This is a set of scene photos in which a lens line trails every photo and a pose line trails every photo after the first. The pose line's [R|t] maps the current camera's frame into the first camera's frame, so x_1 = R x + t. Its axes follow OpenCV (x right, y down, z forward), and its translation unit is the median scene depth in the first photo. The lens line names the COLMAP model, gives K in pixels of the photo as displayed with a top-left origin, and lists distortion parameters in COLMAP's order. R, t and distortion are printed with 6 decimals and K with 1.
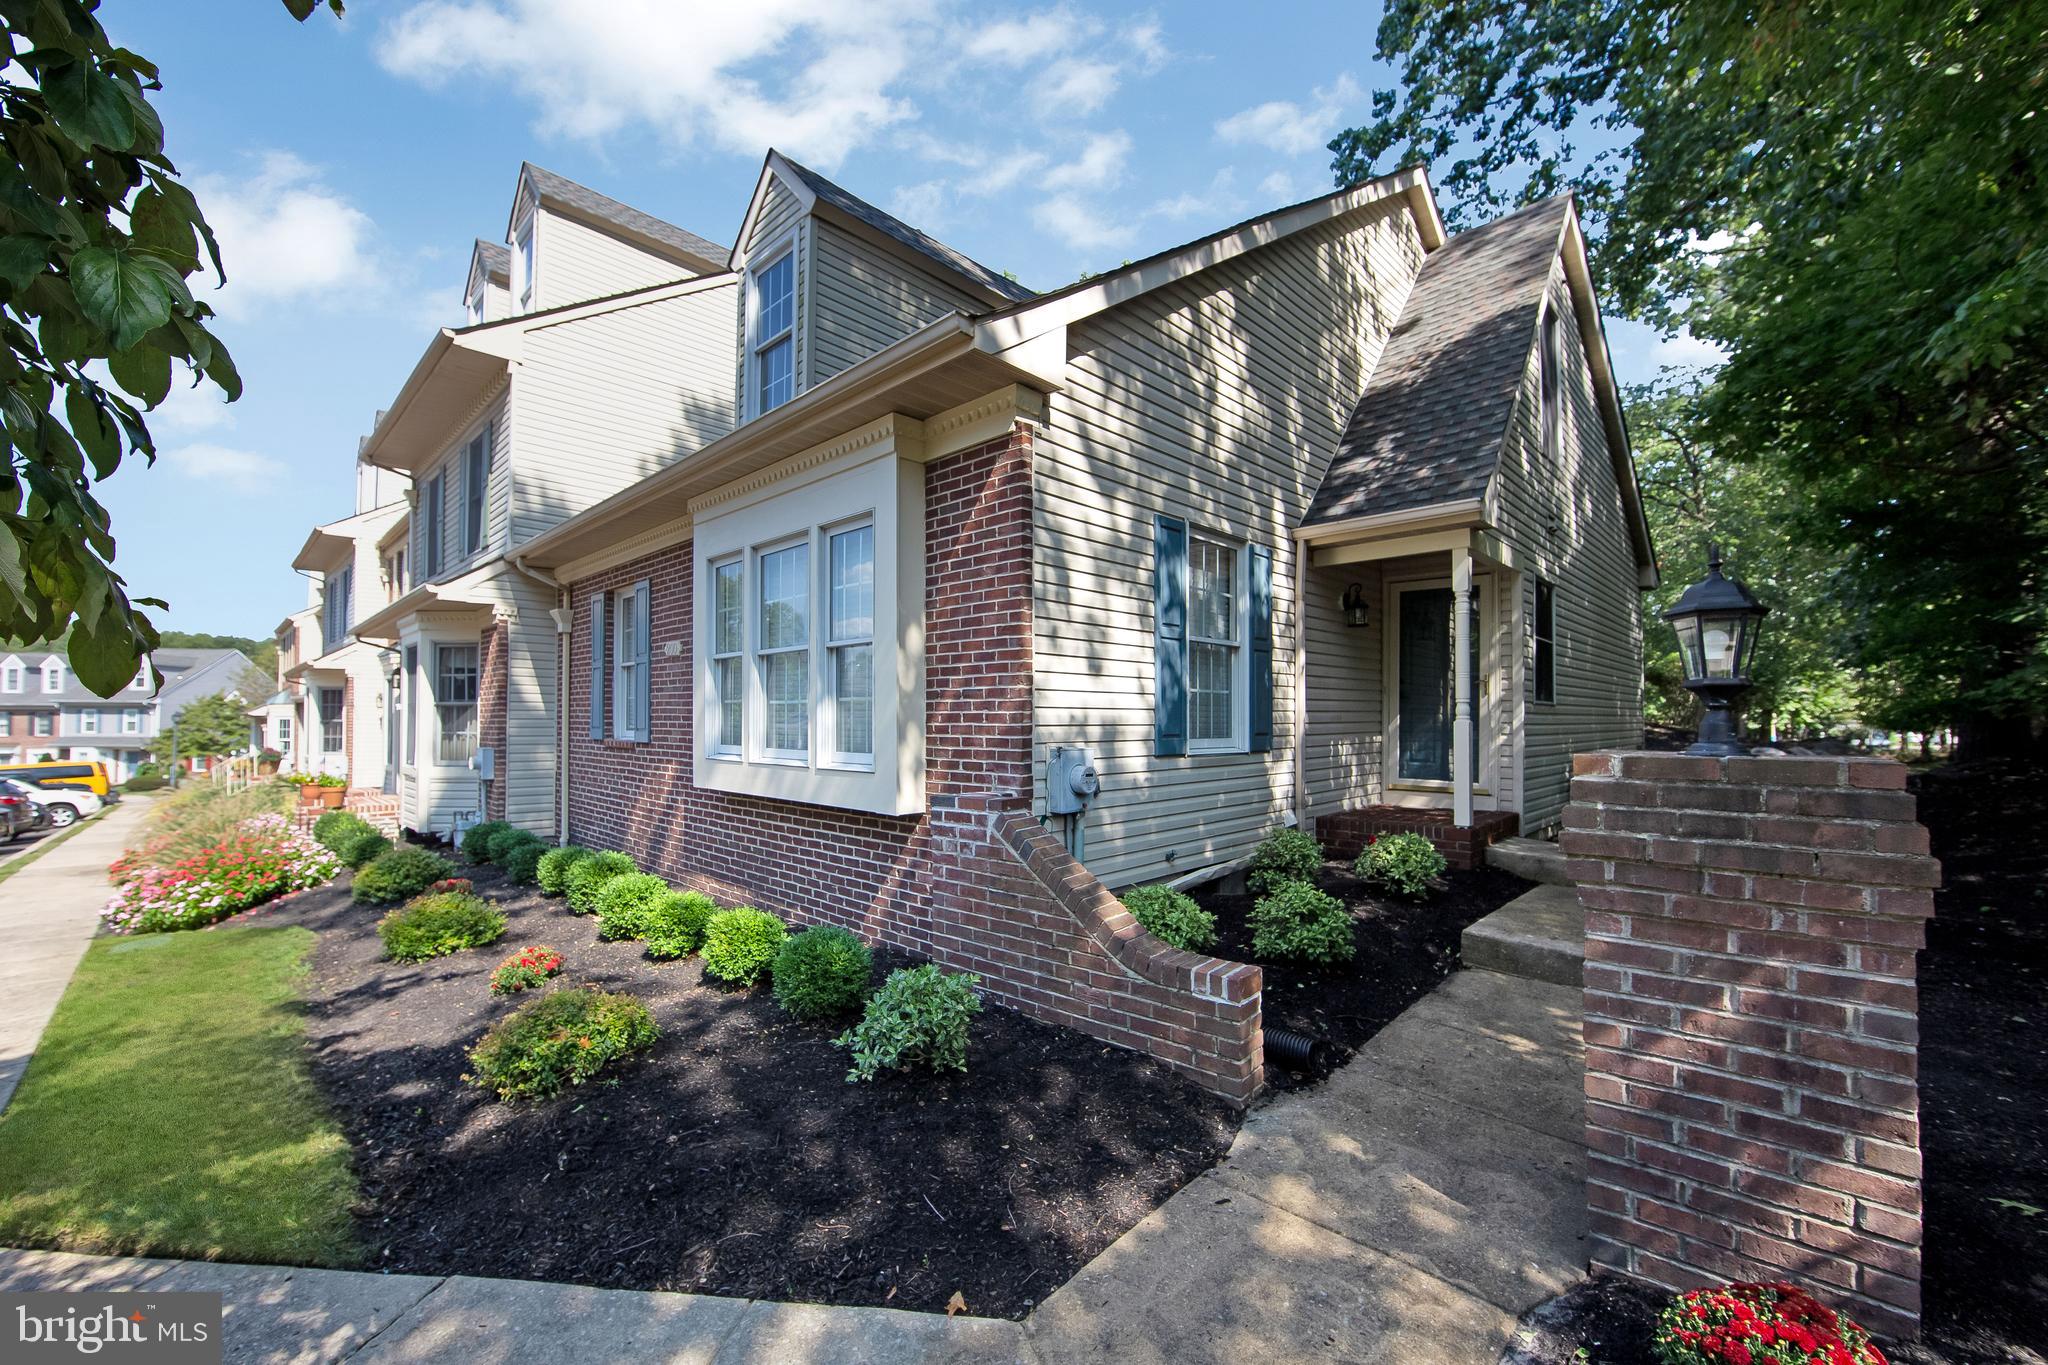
lens RADIAL K [[813.2, 0, 1015.6], [0, 813.2, 717.2], [0, 0, 1]] dist [-0.003979, 0.000220]
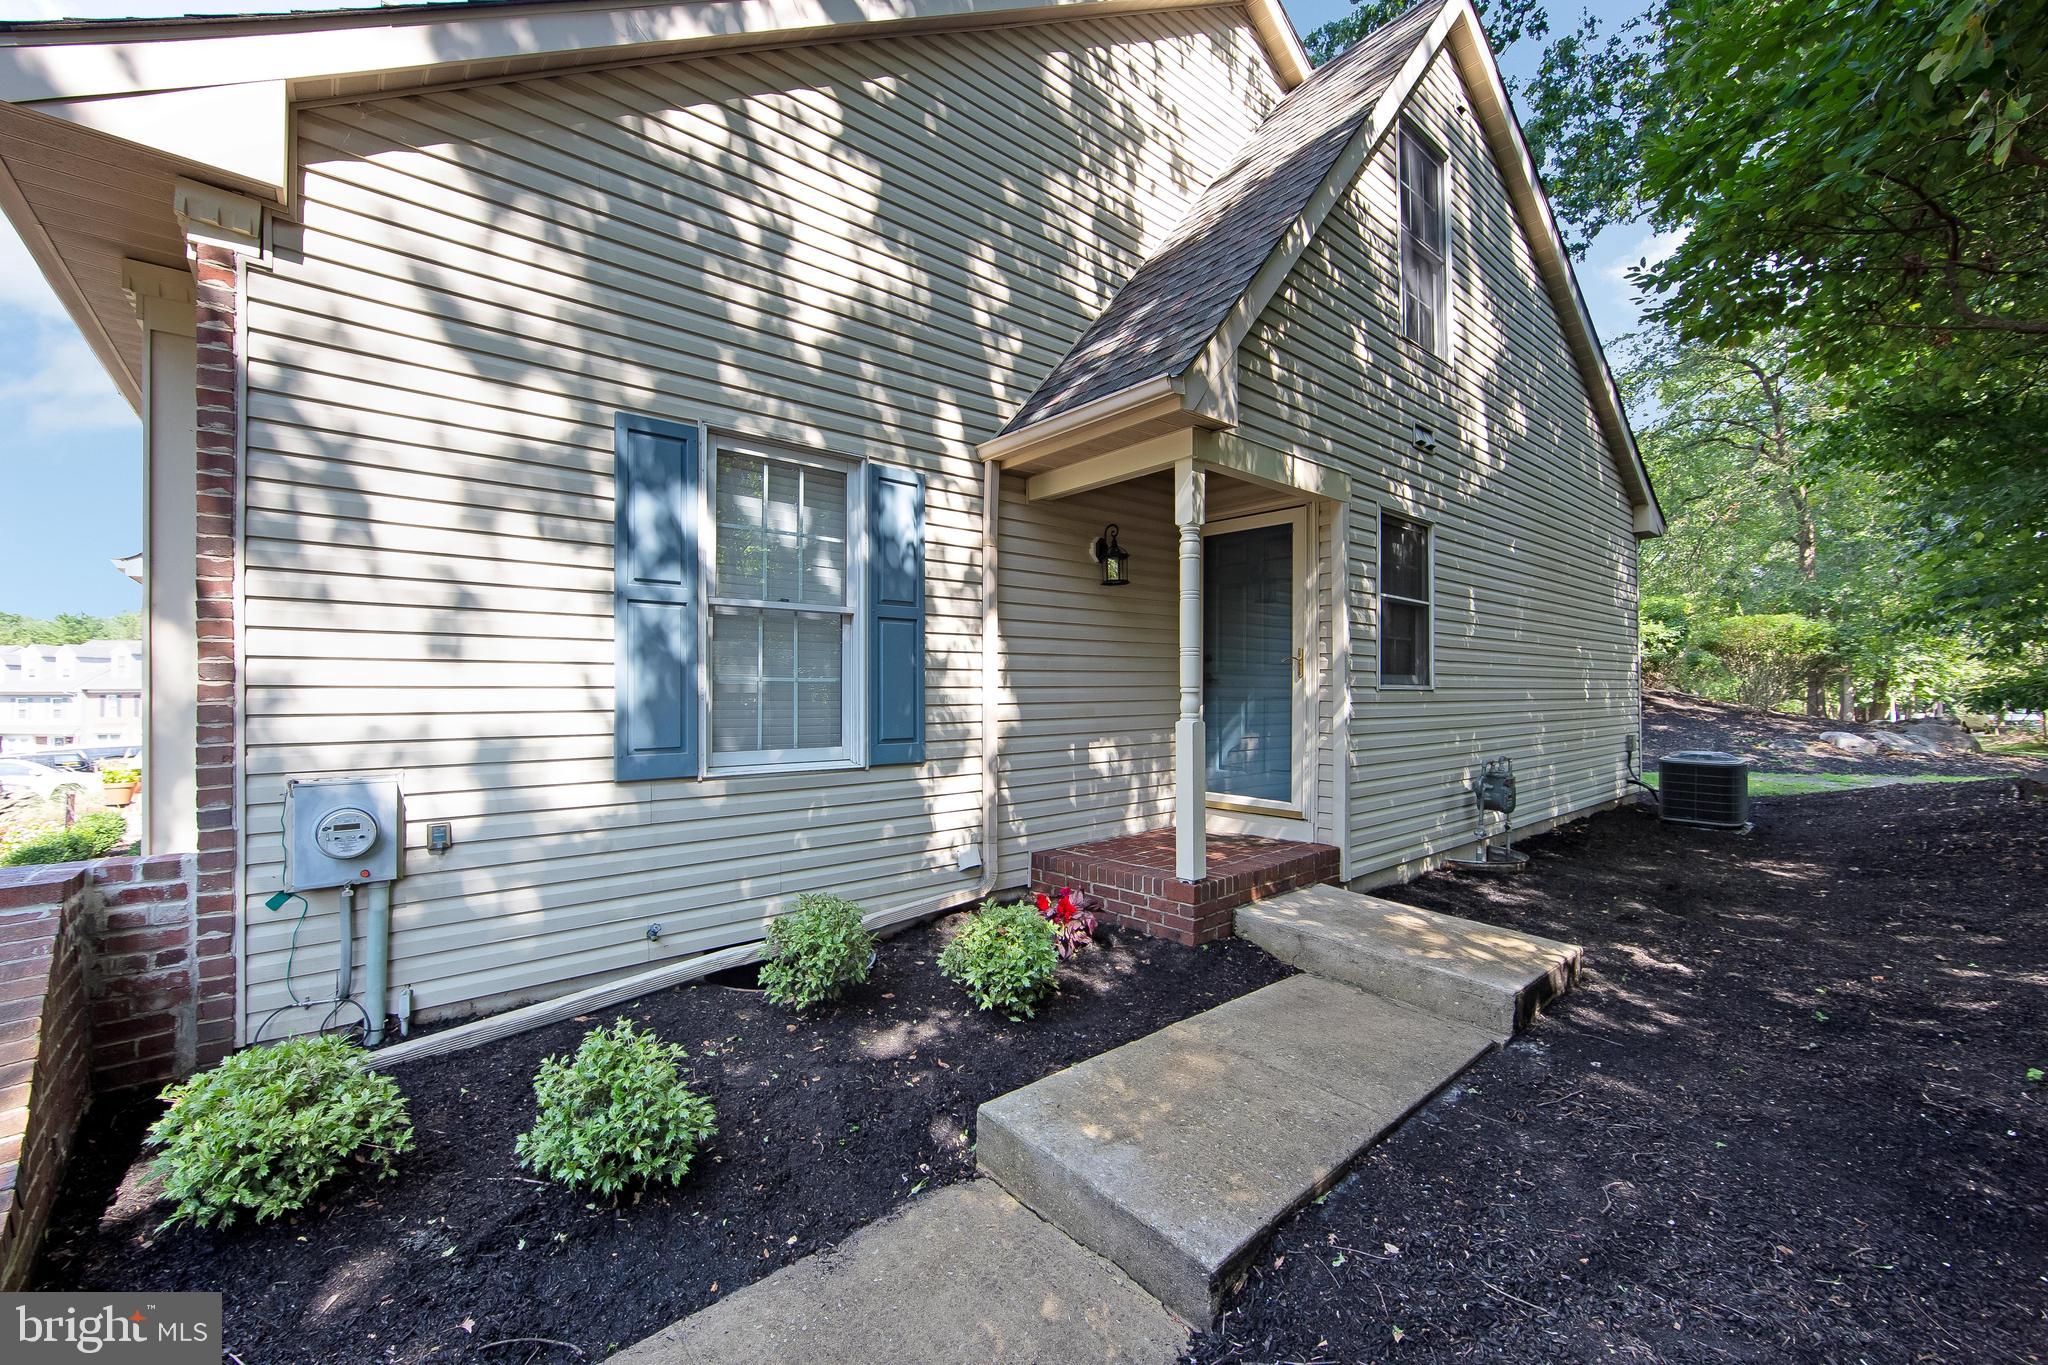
lens RADIAL K [[788.6, 0, 1026.8], [0, 788.6, 699.9], [0, 0, 1]] dist [-0.014301, 0.004093]
pose [[0.995017, -0.004615, -0.099599, 0.482691], [0.005752, 0.999921, 0.011135, -0.020504], [0.099539, -0.011653, 0.994965, 0.346190]]
